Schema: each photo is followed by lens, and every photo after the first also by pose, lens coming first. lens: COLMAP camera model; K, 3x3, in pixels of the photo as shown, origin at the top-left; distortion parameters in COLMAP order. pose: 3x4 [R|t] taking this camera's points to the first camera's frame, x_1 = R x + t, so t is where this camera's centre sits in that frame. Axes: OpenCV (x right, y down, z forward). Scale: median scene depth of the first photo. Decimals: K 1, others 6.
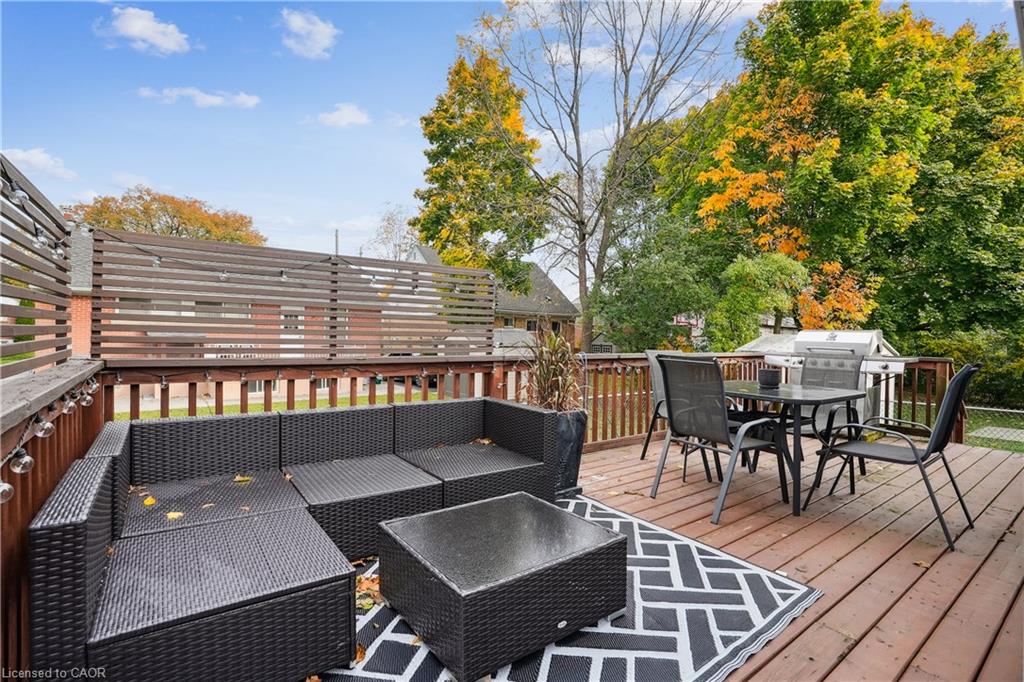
lens RADIAL K [[471.5, 0, 511.4], [0, 471.5, 333.7], [0, 0, 1]] dist [-0.063580, 0.022258]
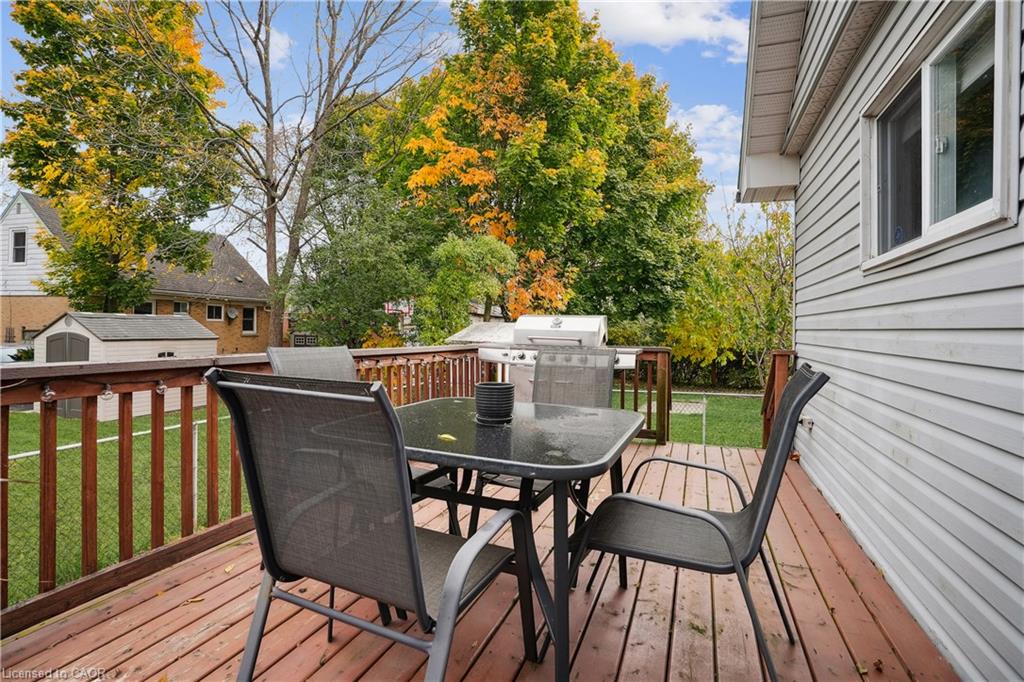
lens RADIAL K [[481.8, 0, 510.2], [0, 481.8, 327.3], [0, 0, 1]] dist [-0.026011, 0.000114]
pose [[0.838208, -0.003869, 0.545337, 0.076707], [-0.000835, 0.999965, 0.008377, 0.002919], [-0.545350, -0.007477, 0.838175, 0.148525]]
